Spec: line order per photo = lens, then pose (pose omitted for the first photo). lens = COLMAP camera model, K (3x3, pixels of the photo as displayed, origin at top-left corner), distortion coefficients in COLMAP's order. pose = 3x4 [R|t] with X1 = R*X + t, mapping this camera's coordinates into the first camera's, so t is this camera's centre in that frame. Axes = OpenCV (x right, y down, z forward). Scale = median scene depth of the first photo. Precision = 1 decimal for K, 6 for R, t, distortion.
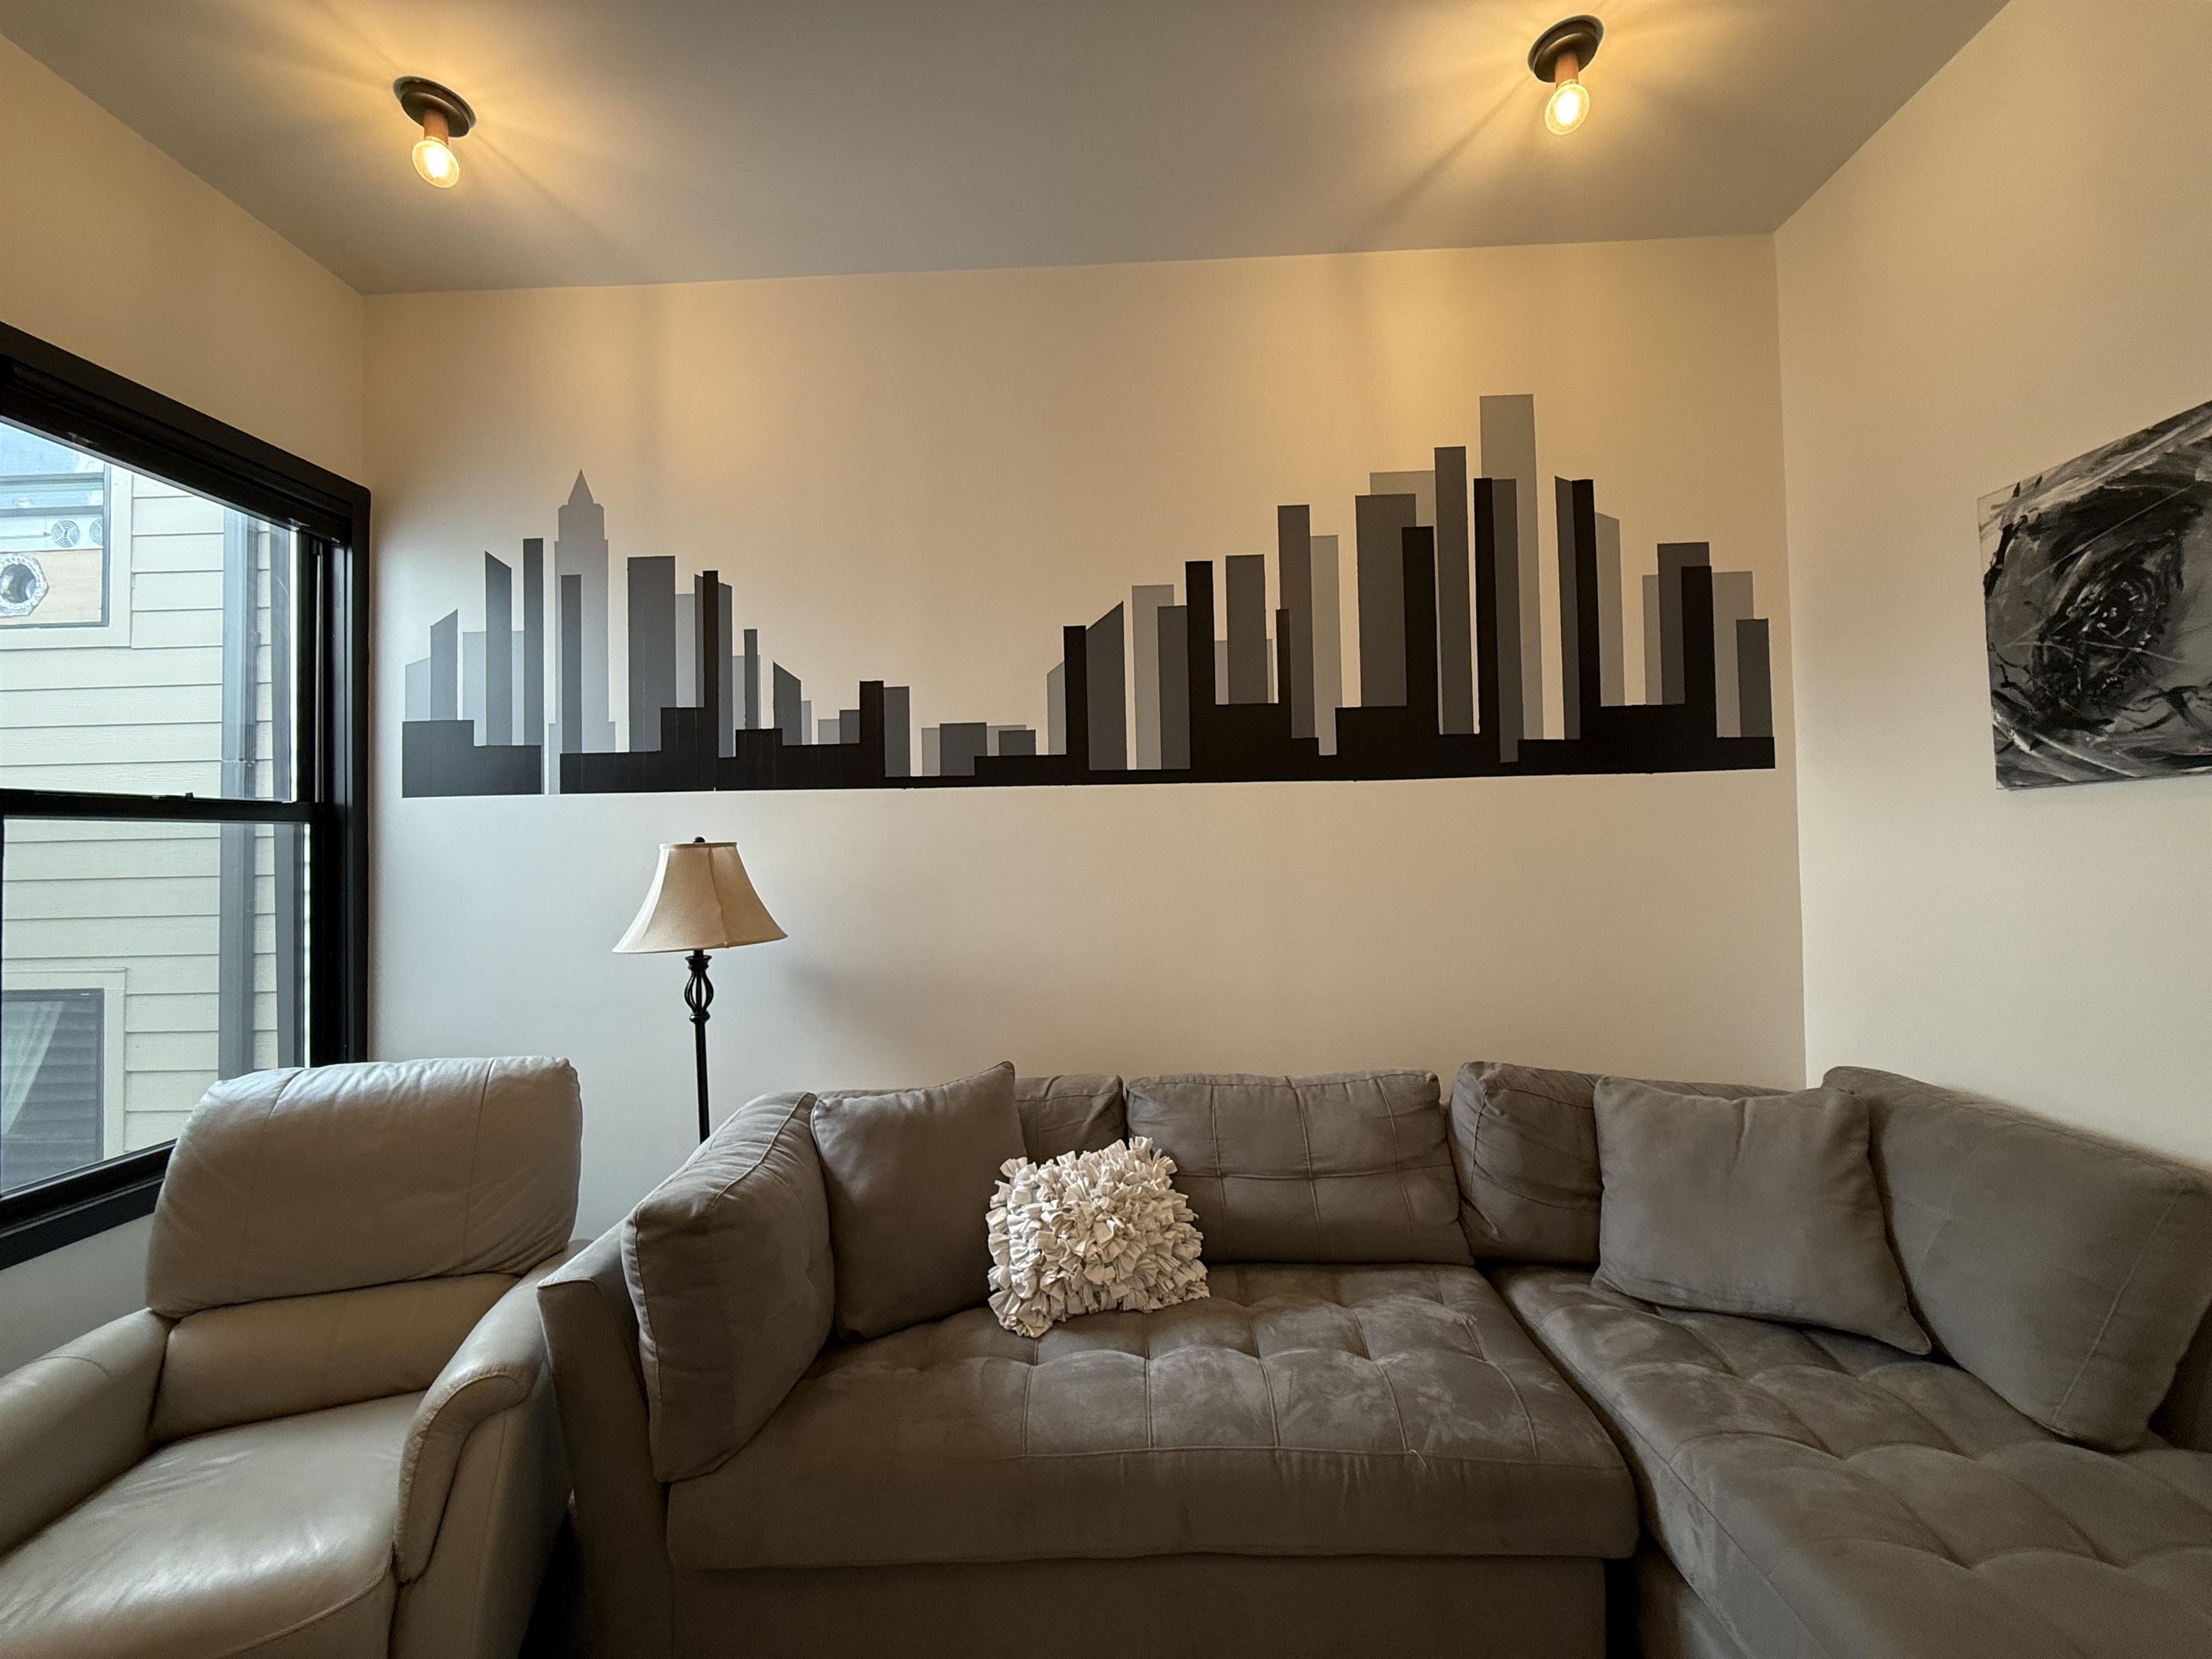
lens RADIAL K [[877.0, 0, 1109.6], [0, 877.0, 827.0], [0, 0, 1]] dist [-0.000440, 0.000033]
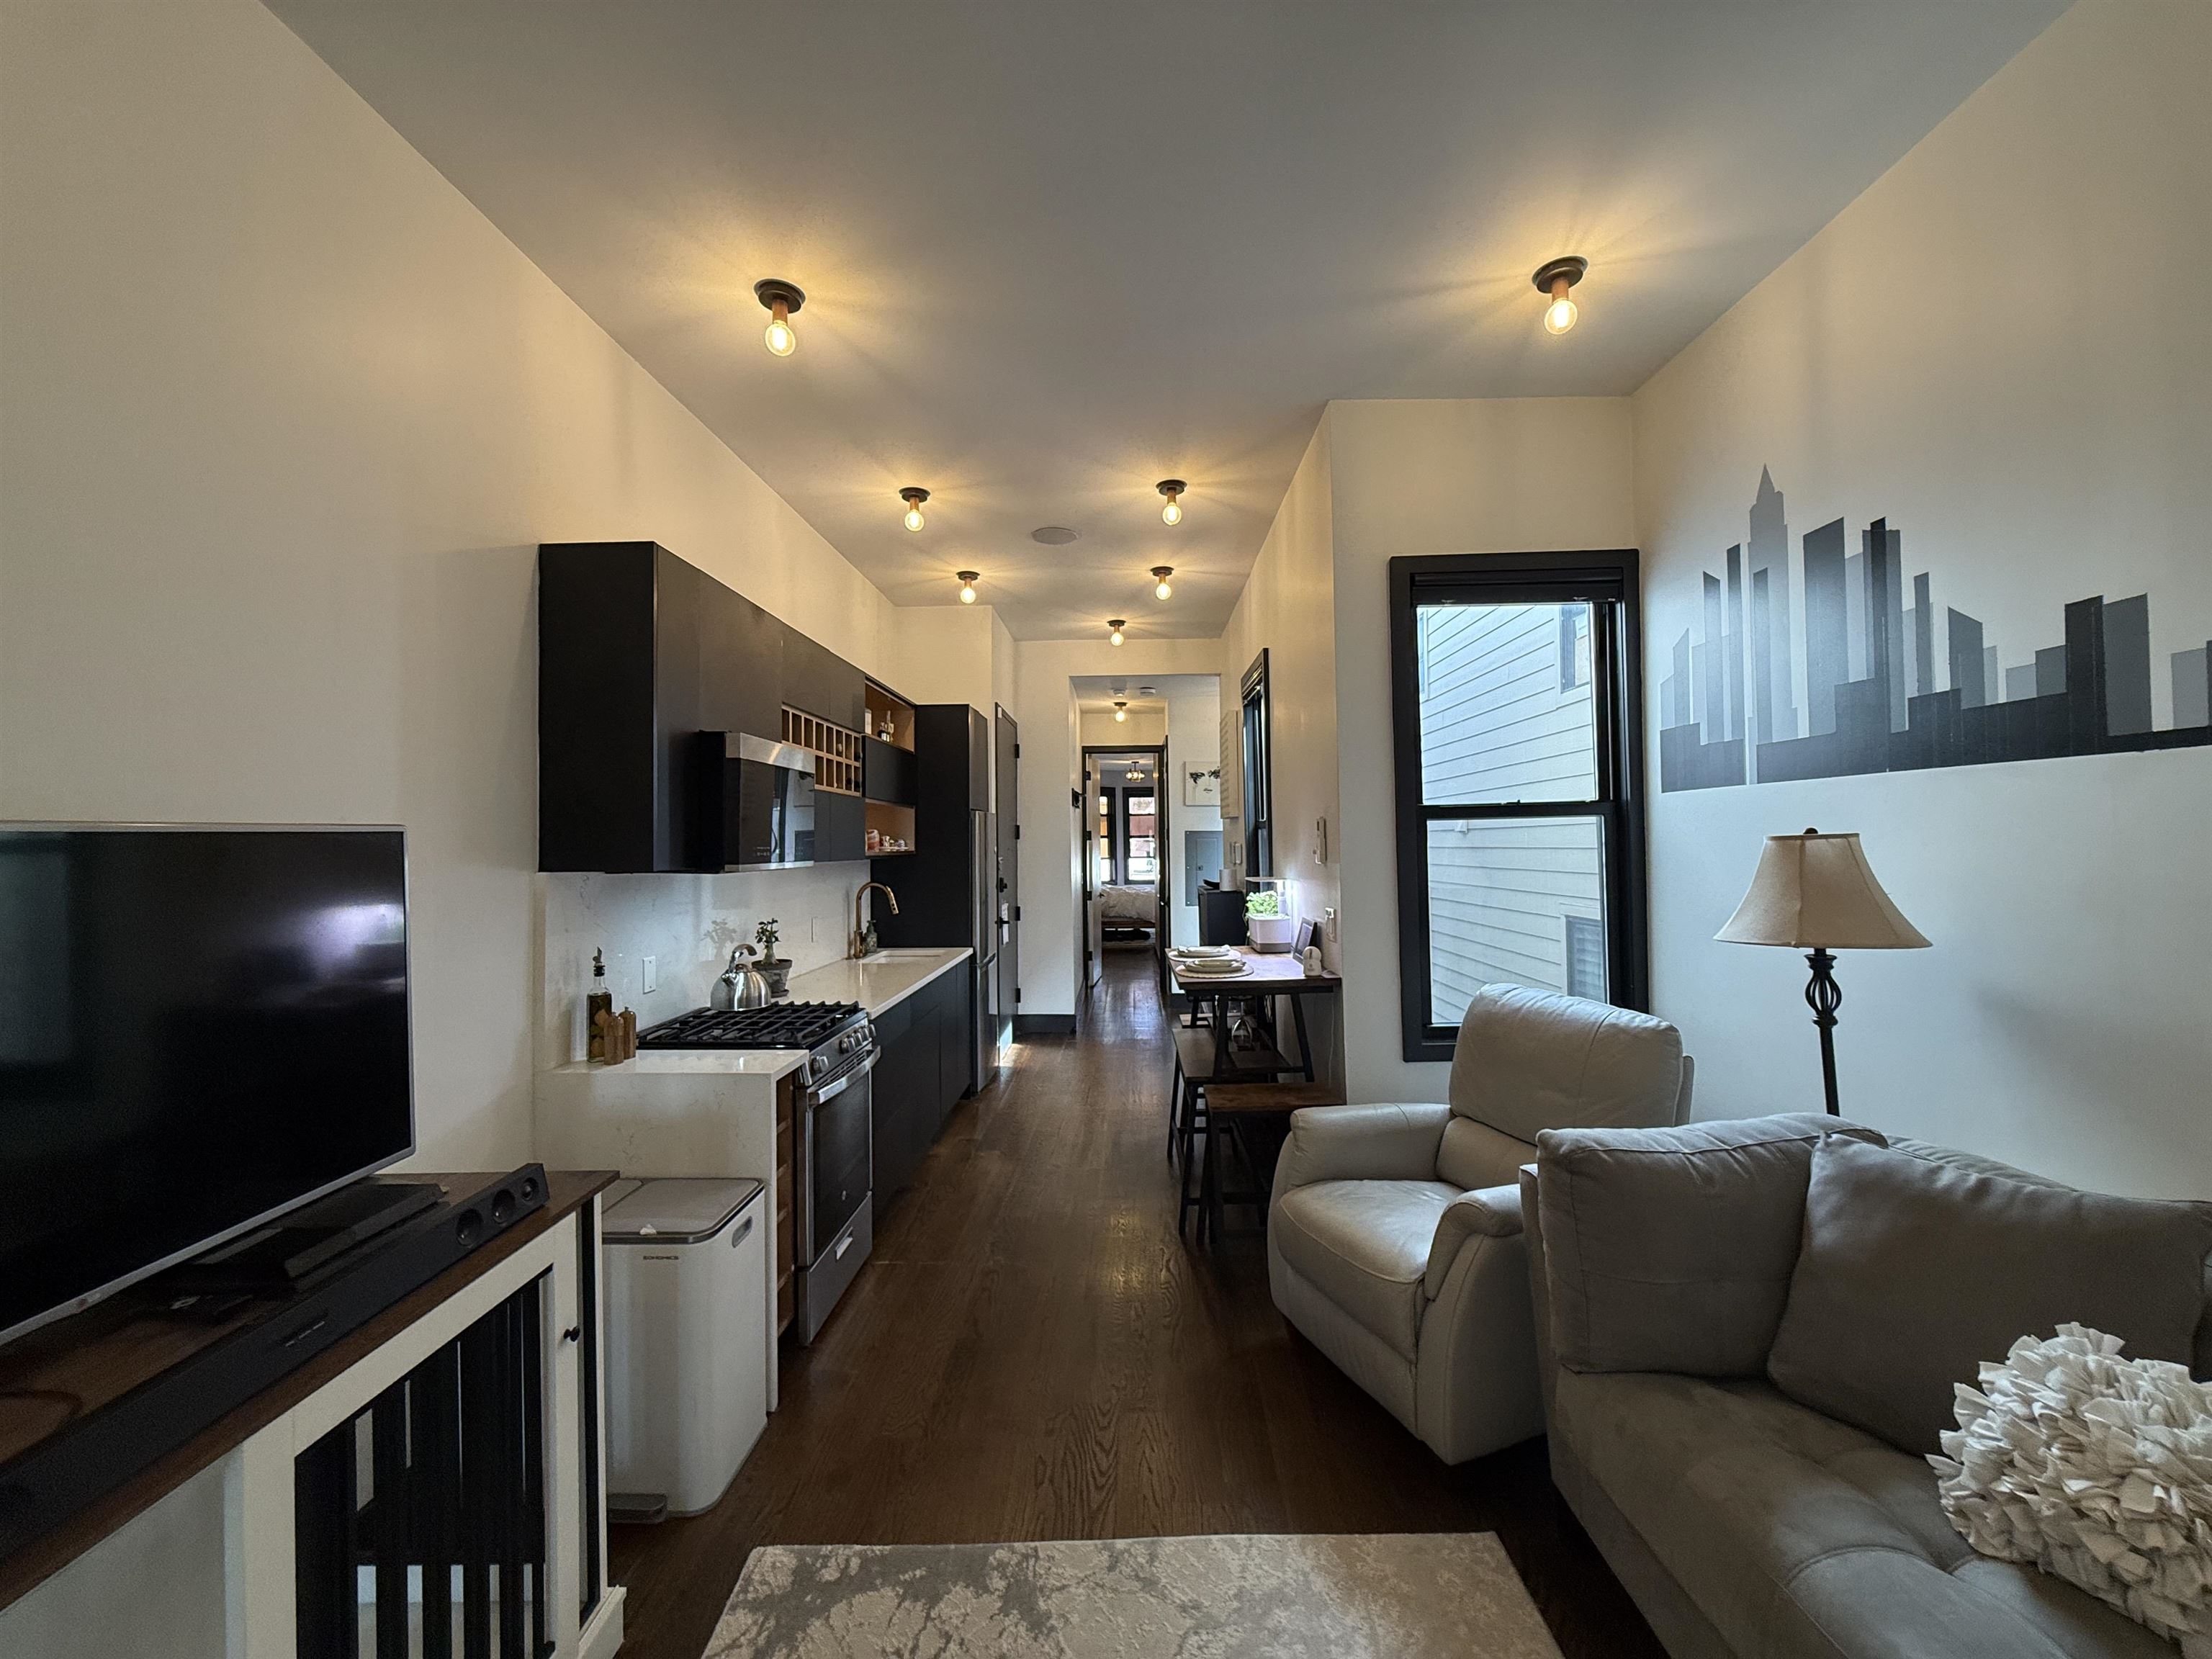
lens RADIAL K [[877.0, 0, 1109.6], [0, 877.0, 827.0], [0, 0, 1]] dist [-0.000440, 0.000033]
pose [[0.015416, 0.000679, -0.999881, 0.421004], [0.039222, 0.999230, 0.001283, -0.018536], [0.999112, -0.039237, 0.015377, 0.218106]]
